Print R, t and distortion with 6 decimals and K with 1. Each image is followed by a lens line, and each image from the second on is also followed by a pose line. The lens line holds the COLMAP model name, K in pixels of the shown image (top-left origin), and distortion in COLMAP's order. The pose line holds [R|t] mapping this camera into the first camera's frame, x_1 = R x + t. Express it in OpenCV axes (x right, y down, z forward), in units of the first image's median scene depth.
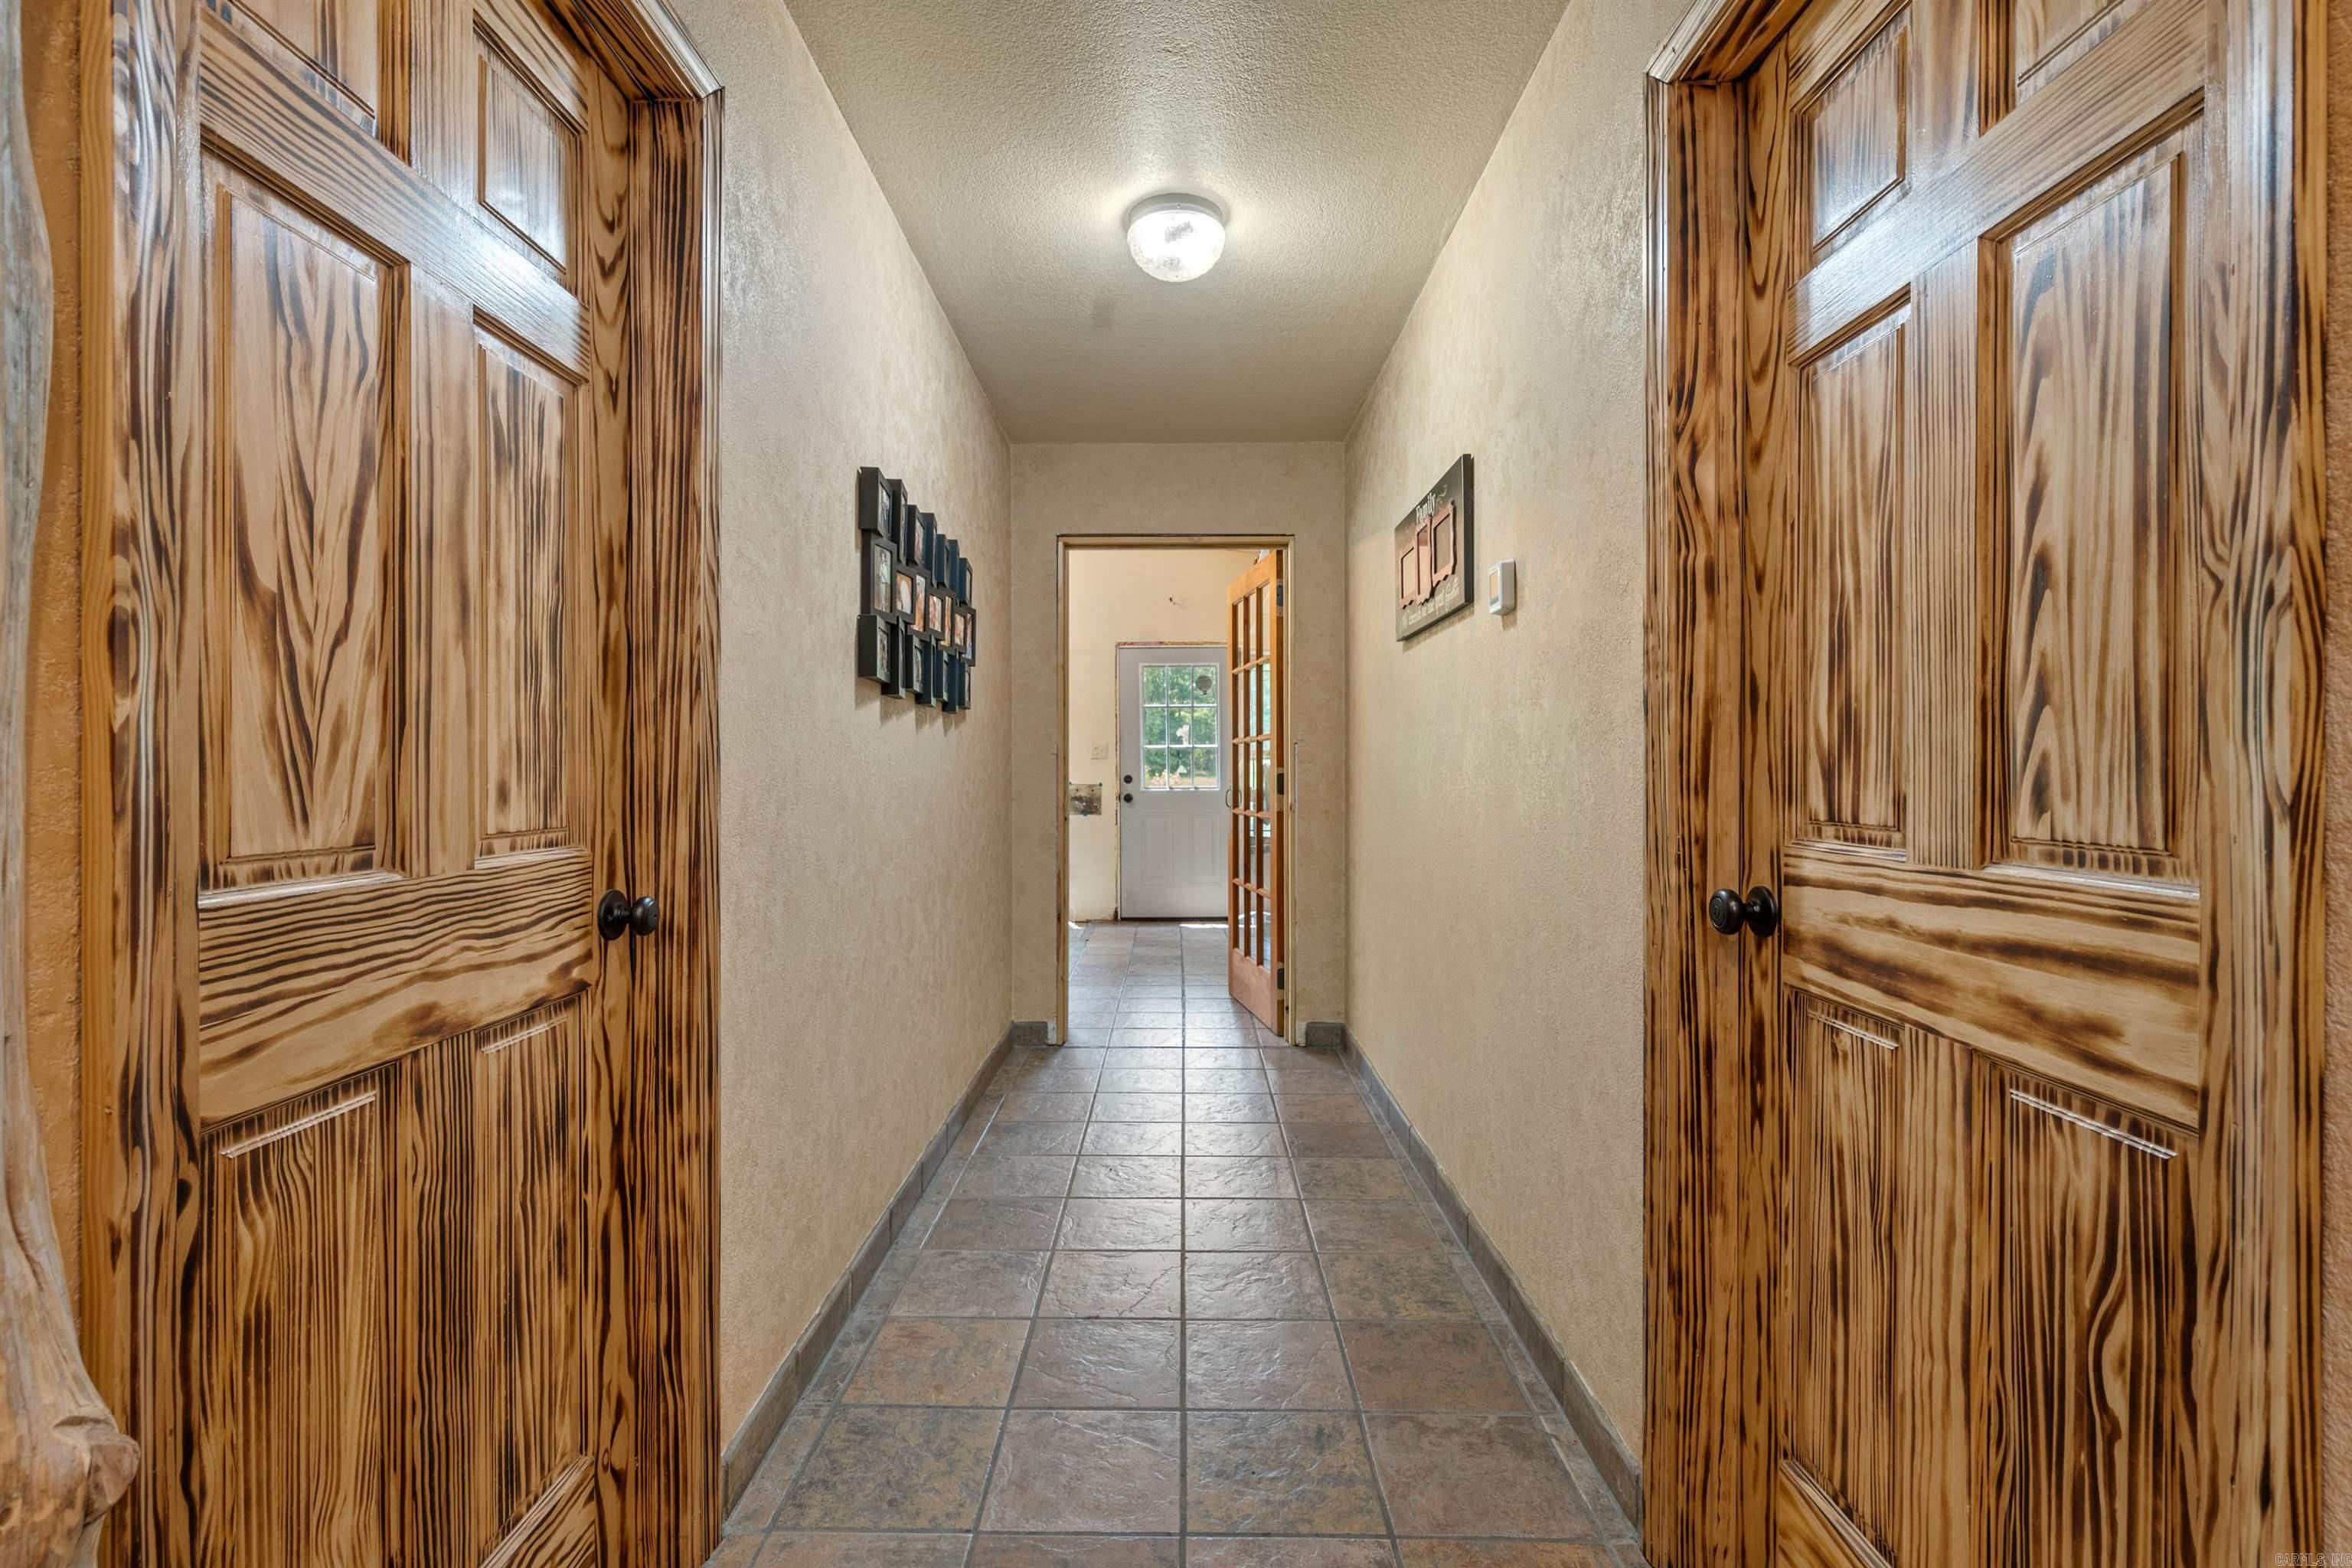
lens RADIAL K [[1071.1, 0, 1163.6], [0, 1071.1, 770.1], [0, 0, 1]] dist [-0.001169, 0.000741]
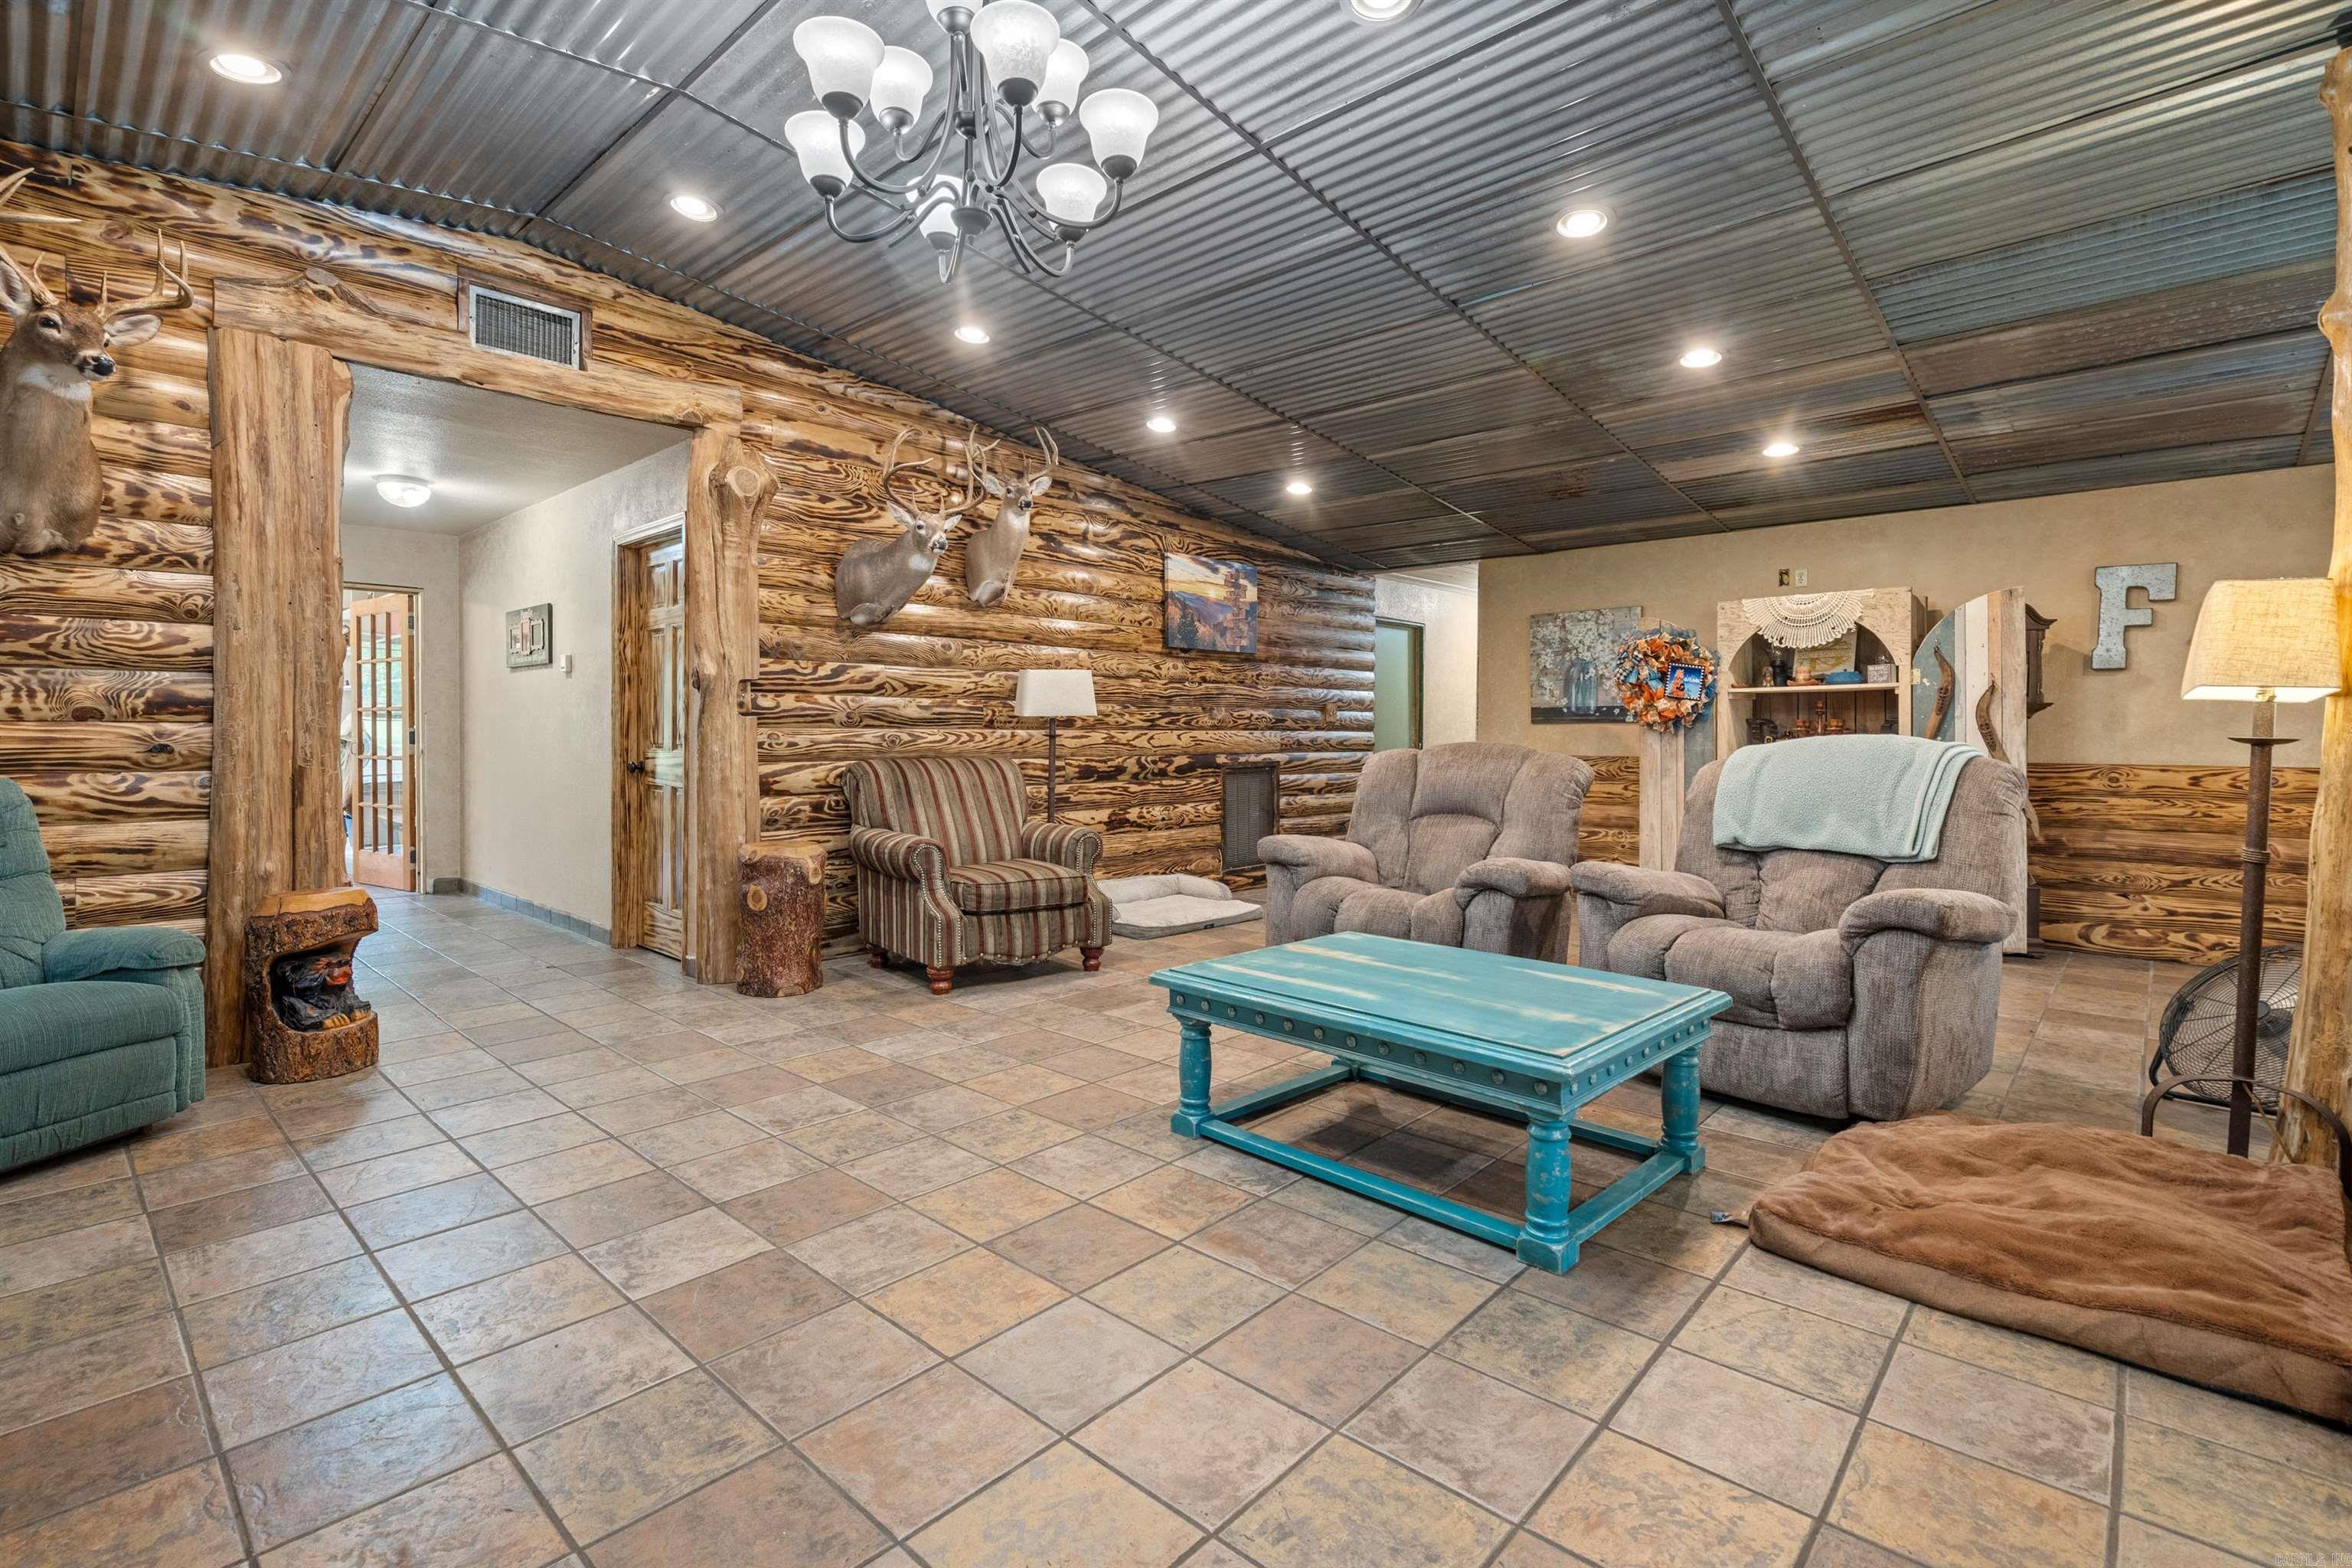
lens RADIAL K [[1080.3, 0, 1169.2], [0, 1080.3, 742.5], [0, 0, 1]] dist [0.000612, 0.001200]
pose [[0.673214, -0.006964, 0.739415, -1.016280], [-0.003344, 0.999917, 0.012462, -0.013263], [-0.739440, -0.010862, 0.673134, -2.950266]]
